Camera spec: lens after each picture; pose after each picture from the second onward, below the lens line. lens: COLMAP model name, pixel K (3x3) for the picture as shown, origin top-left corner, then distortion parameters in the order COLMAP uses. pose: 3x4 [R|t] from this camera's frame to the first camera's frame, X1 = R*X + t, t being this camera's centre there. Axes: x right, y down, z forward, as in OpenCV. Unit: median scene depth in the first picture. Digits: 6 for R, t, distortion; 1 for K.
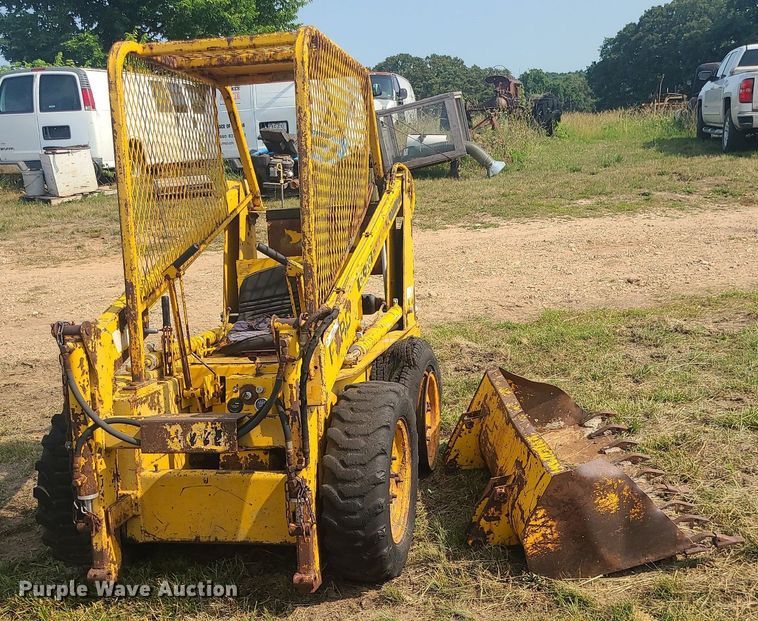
lens RADIAL K [[839.7, 0, 508.1], [0, 839.7, 389.5], [0, 0, 1]] dist [-0.026190, 0.023913]
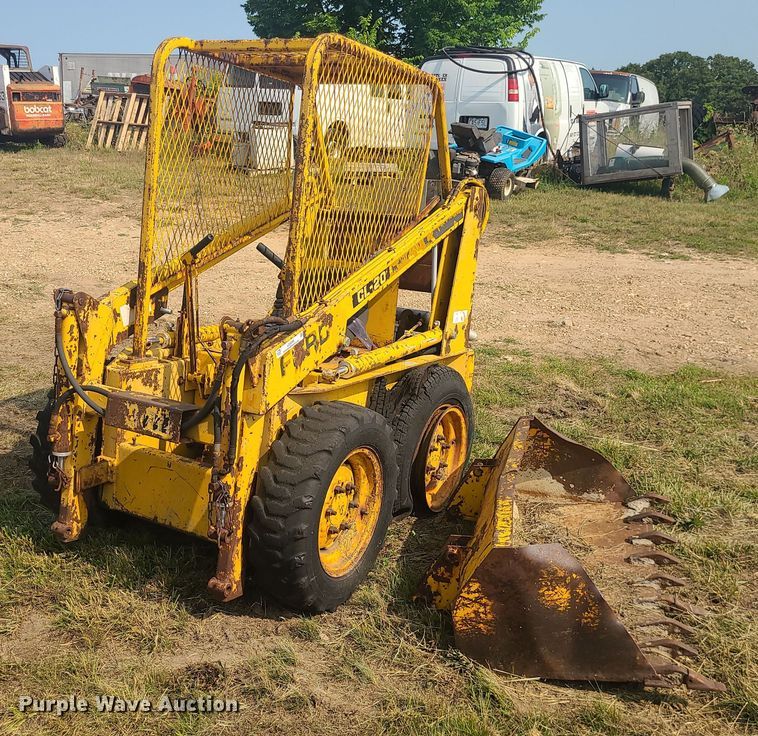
lens RADIAL K [[933.2, 0, 379.0], [0, 933.2, 368.0], [0, 0, 1]] dist [-0.023038, 0.003911]
pose [[0.907139, 0.187181, -0.376911, 0.268607], [-0.204613, 0.978822, -0.006355, -0.049728], [0.367739, 0.082886, 0.926228, 0.037253]]
